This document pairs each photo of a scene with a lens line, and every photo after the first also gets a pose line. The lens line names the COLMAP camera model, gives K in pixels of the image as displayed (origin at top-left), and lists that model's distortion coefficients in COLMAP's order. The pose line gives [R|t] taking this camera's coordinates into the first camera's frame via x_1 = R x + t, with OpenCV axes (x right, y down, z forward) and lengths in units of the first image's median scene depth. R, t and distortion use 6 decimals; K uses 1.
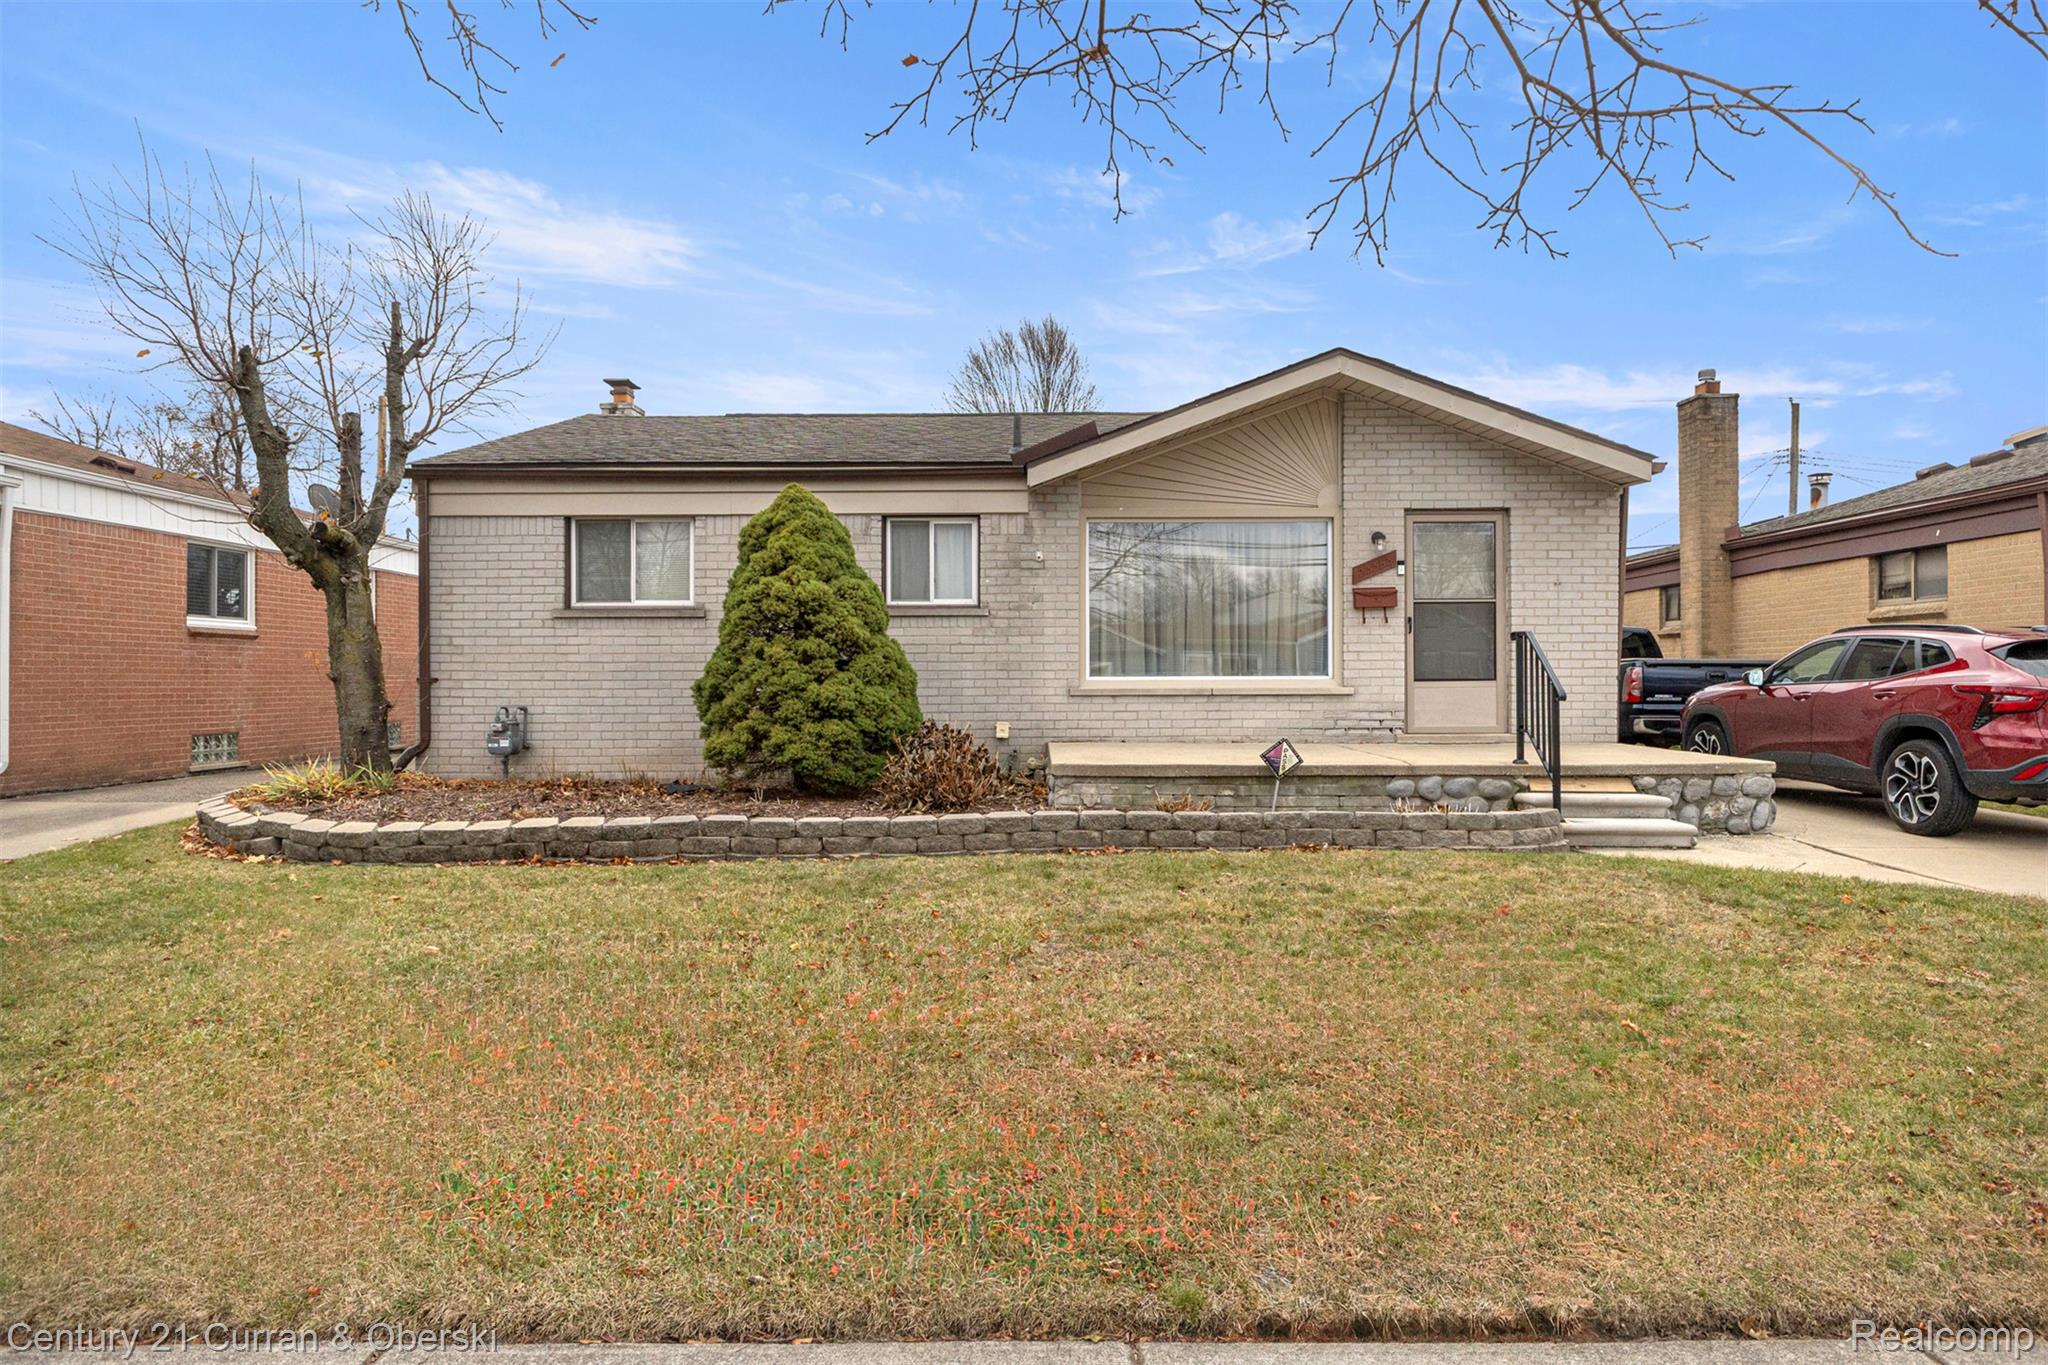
lens RADIAL K [[1175.6, 0, 1024.0], [0, 1175.6, 682.5], [0, 0, 1]] dist [-0.000483, 0.000057]
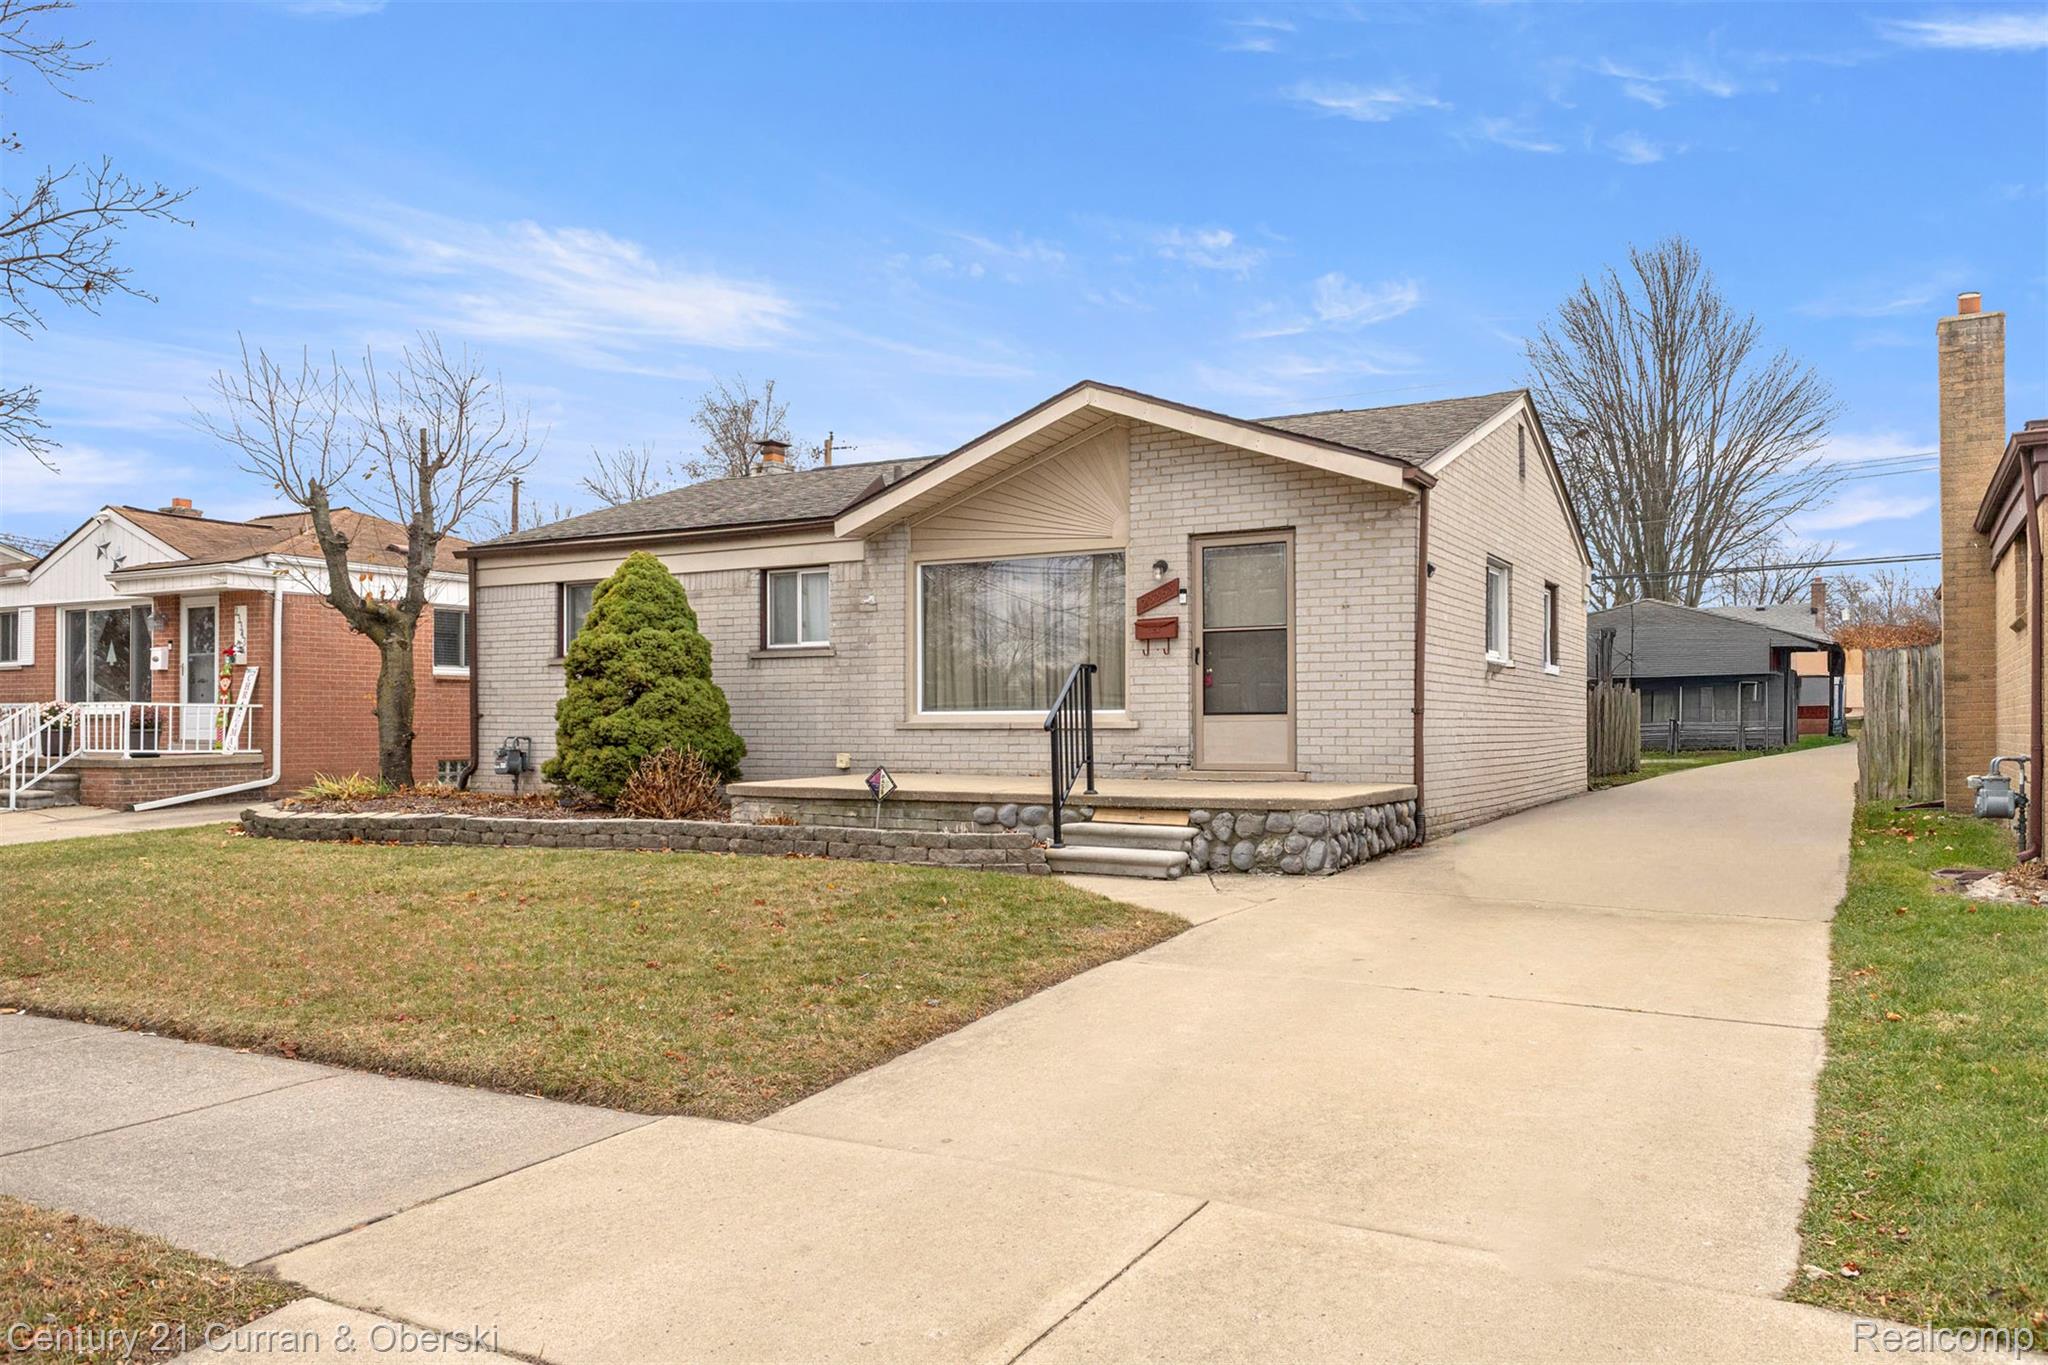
lens RADIAL K [[1469.7, 0, 1022.9], [0, 1469.7, 730.0], [0, 0, 1]] dist [0.034290, -0.001573]
pose [[0.872234, 0.002359, -0.489083, 0.791896], [-0.001536, 0.999997, 0.002084, 0.008849], [0.489087, -0.001067, 0.872235, -0.108272]]
